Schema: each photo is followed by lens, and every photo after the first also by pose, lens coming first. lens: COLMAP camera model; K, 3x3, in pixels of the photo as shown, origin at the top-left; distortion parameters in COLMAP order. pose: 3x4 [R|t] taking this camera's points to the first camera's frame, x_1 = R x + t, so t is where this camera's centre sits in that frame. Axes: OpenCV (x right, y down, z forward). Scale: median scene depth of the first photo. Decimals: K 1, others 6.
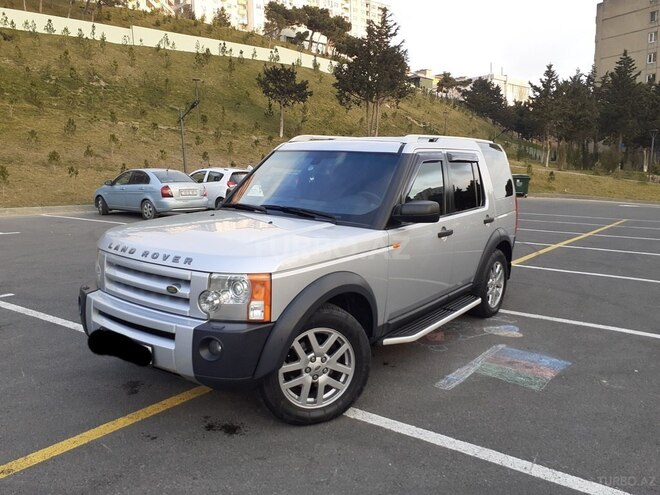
lens RADIAL K [[536.5, 0, 335.8], [0, 536.5, 248.2], [0, 0, 1]] dist [0.012885, 0.003384]
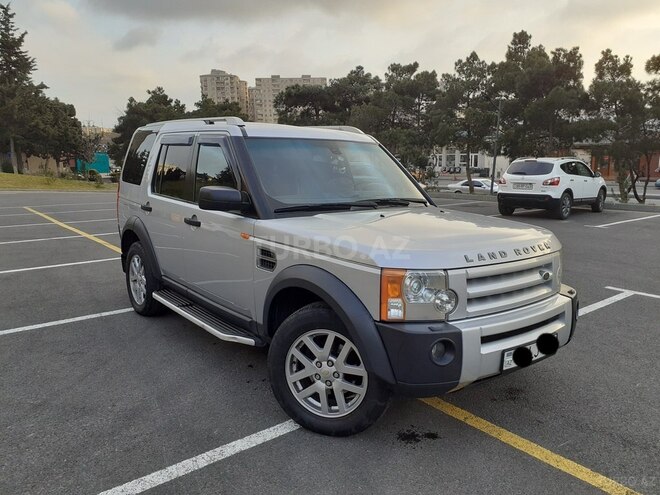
lens RADIAL K [[540.6, 0, 353.7], [0, 540.6, 249.0], [0, 0, 1]] dist [0.007476, -0.013547]
pose [[0.234774, -0.168414, 0.957350, -0.283977], [0.139102, 0.980561, 0.138385, -0.035331], [-0.962046, 0.100680, 0.253637, 0.217105]]
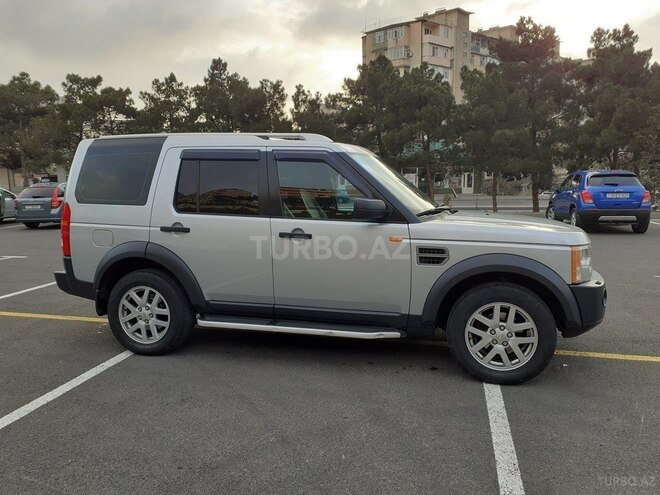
lens RADIAL K [[529.5, 0, 361.3], [0, 529.5, 249.1], [0, 0, 1]] dist [0.010114, -0.015604]
pose [[-0.413050, -0.126381, 0.901897, -0.295595], [0.135804, 0.970704, 0.198218, -0.064319], [-0.900526, 0.204355, -0.383786, 0.436816]]
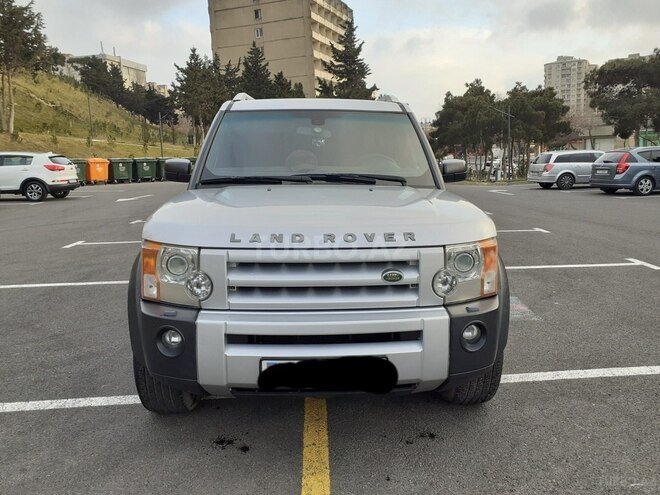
lens RADIAL K [[545.5, 0, 327.8], [0, 545.5, 246.4], [0, 0, 1]] dist [-0.006914, -0.006724]
pose [[0.772424, -0.128642, 0.621942, -0.172127], [0.116907, 0.991338, 0.059854, -0.004619], [-0.624254, 0.026477, 0.780772, 0.092247]]
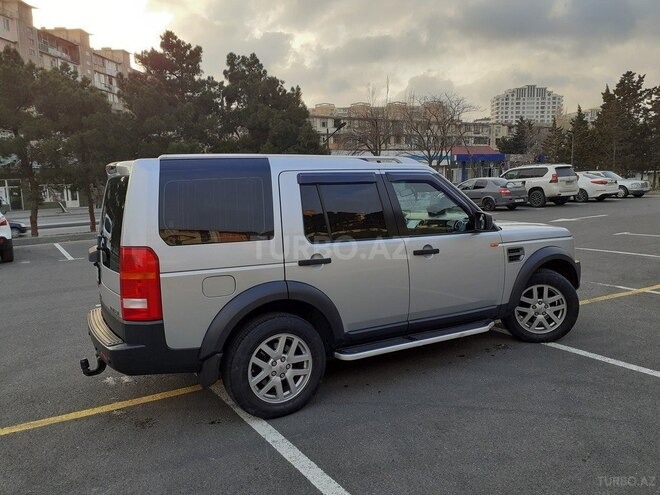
lens RADIAL K [[517.1, 0, 346.5], [0, 517.1, 247.8], [0, 0, 1]] dist [0.010737, 0.001074]
pose [[-0.923773, -0.026972, 0.381990, -0.106449], [0.082899, 0.959778, 0.268243, -0.103048], [-0.373861, 0.279462, -0.884380, 0.625014]]
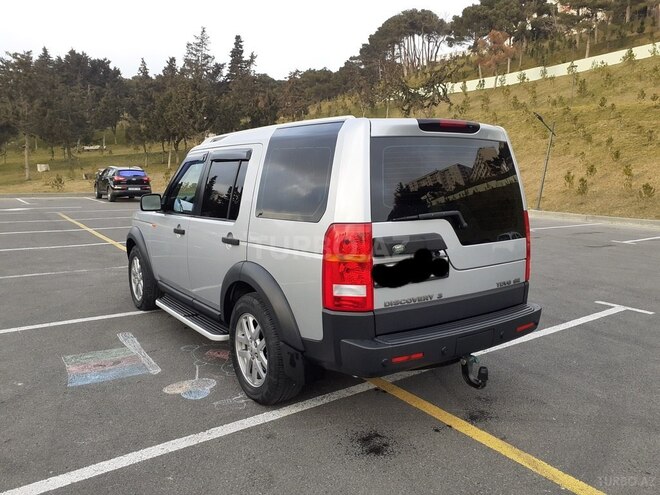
lens RADIAL K [[529.5, 0, 326.1], [0, 529.5, 230.6], [0, 0, 1]] dist [0.006163, -0.002275]
pose [[-0.336851, 0.086561, -0.937571, 0.311538], [-0.156366, 0.976795, 0.146362, -0.065260], [0.928483, 0.195906, -0.315499, 0.462283]]
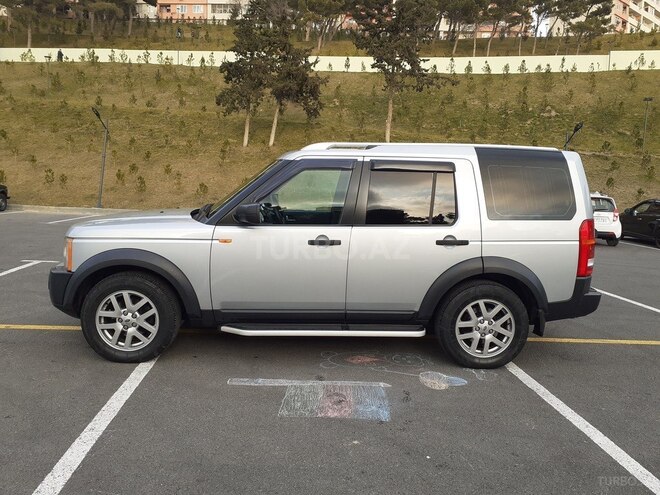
lens RADIAL K [[532.1, 0, 332.3], [0, 532.1, 247.6], [0, 0, 1]] dist [0.007713, -0.000447]
pose [[0.621710, 0.107729, -0.775804, 0.276483], [-0.149388, 0.988623, 0.017565, -0.011064], [0.768869, 0.104975, 0.630730, 0.119973]]
